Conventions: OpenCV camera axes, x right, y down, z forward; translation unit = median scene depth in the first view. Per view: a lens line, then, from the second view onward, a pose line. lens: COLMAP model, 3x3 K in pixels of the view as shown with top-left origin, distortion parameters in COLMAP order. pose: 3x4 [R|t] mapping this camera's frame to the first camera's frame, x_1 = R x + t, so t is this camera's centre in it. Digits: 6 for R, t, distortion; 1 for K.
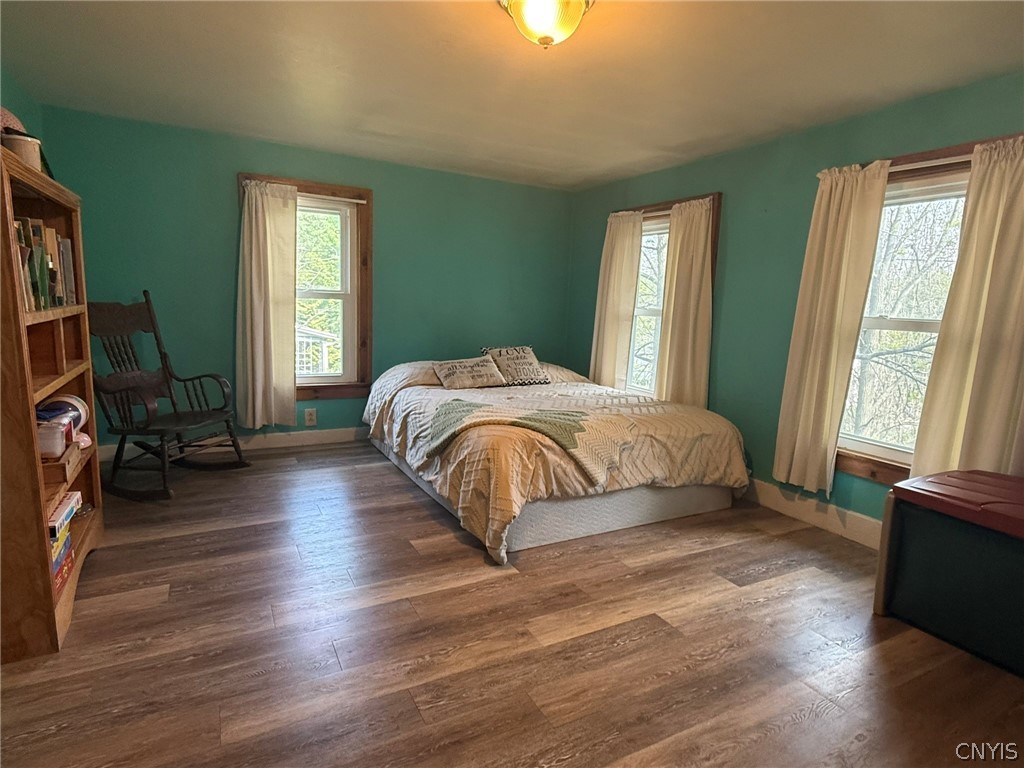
lens RADIAL K [[554.6, 0, 512.0], [0, 554.6, 384.0], [0, 0, 1]] dist [0.000401, 0.000234]
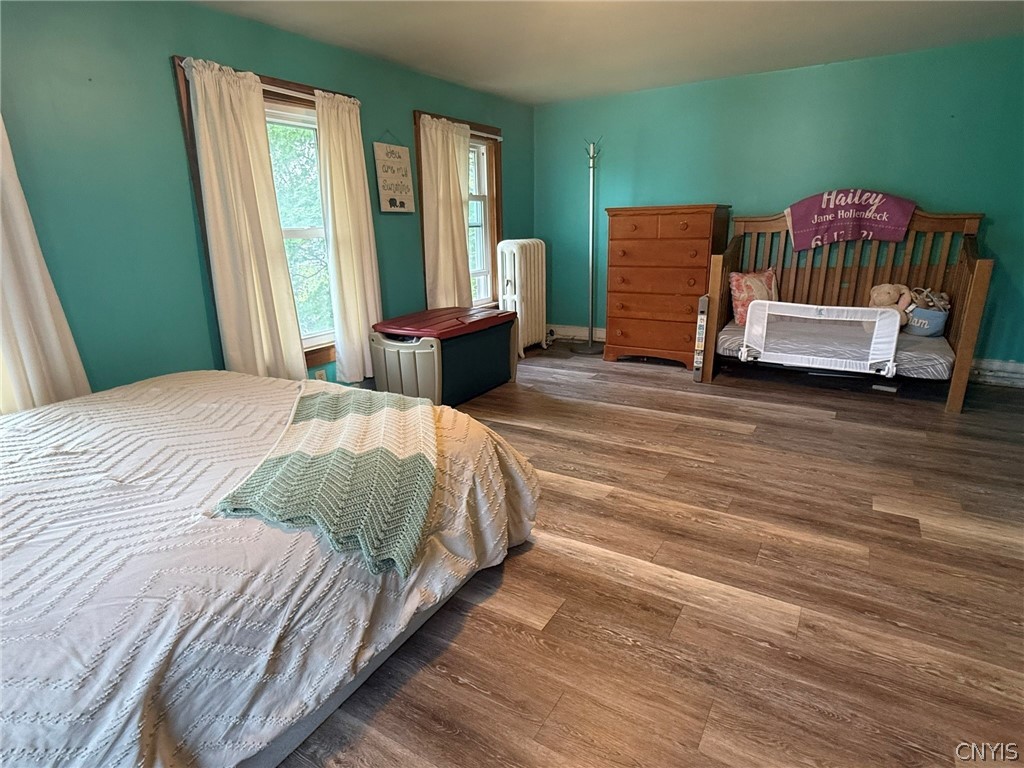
lens RADIAL K [[554.6, 0, 512.0], [0, 554.6, 384.0], [0, 0, 1]] dist [0.000401, 0.000234]
pose [[-0.498119, -0.272535, 0.823166, -0.814845], [0.128273, 0.915718, 0.380798, -0.278483], [-0.857568, 0.295273, -0.421178, 1.637090]]
